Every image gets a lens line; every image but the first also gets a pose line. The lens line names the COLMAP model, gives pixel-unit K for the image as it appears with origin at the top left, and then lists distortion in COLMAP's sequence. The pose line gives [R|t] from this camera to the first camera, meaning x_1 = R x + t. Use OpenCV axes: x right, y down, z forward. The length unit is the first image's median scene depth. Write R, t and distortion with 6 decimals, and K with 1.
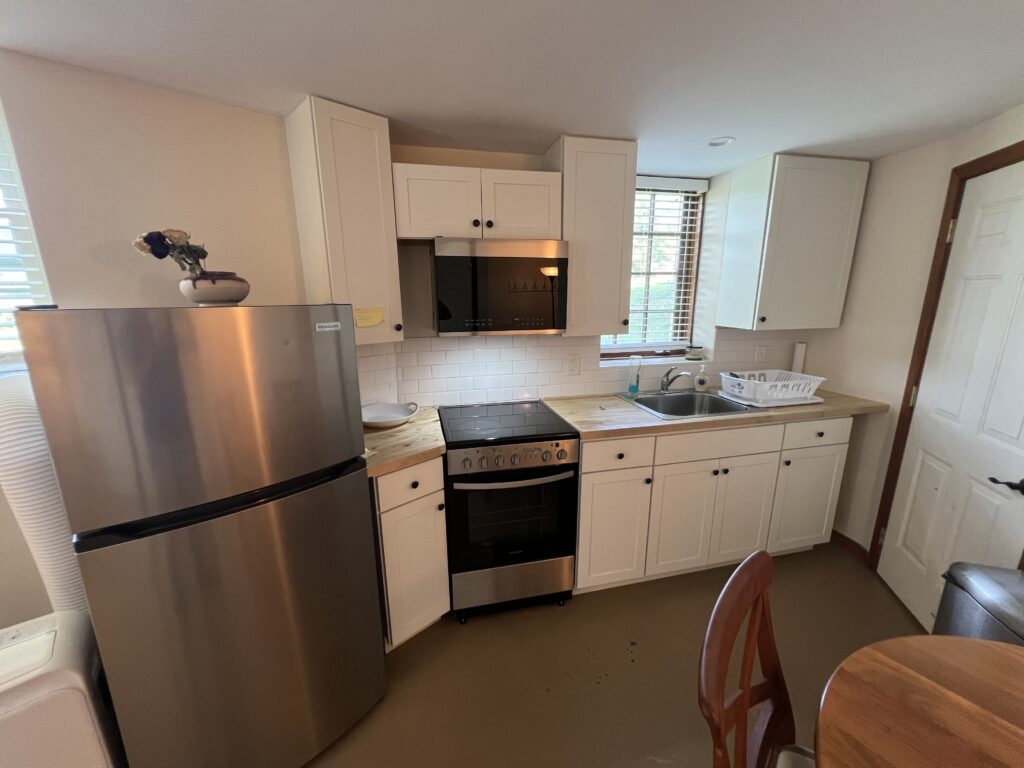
lens RADIAL K [[411.5, 0, 512.0], [0, 411.5, 384.0], [0, 0, 1]] dist [-0.000101, 0.000054]
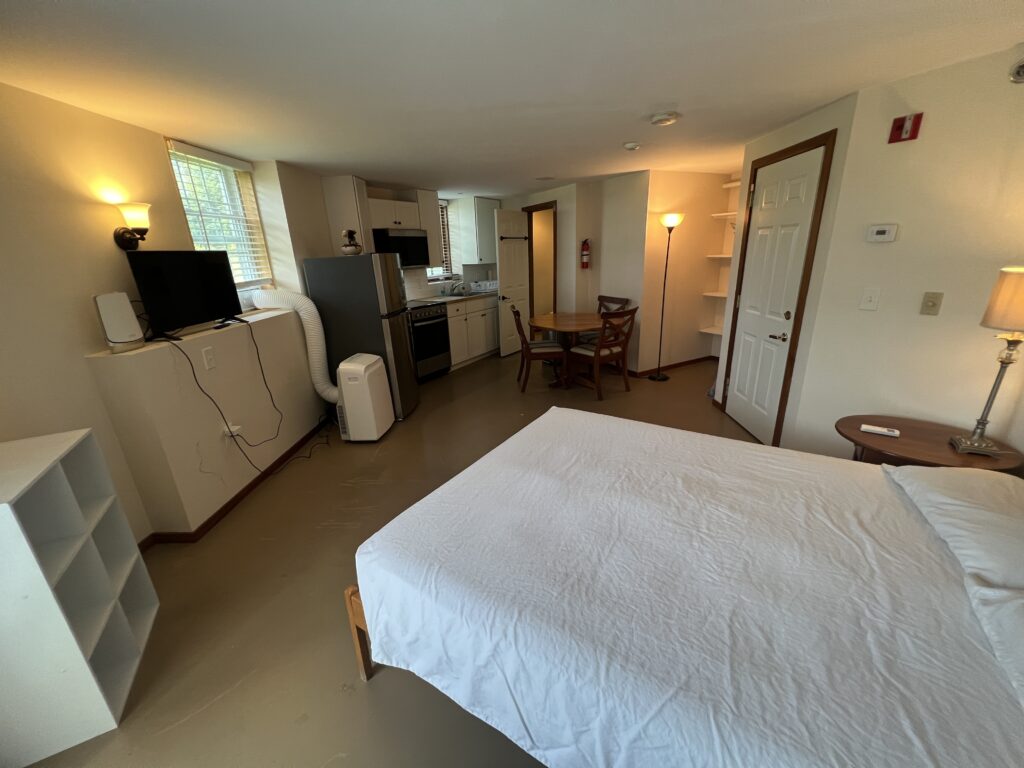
lens RADIAL K [[411.5, 0, 512.0], [0, 411.5, 384.0], [0, 0, 1]] dist [-0.000101, 0.000054]
pose [[0.709507, -0.239019, 0.662925, -1.446292], [0.191441, 0.970719, 0.145102, 0.332115], [-0.678196, 0.023960, 0.734490, -1.279850]]
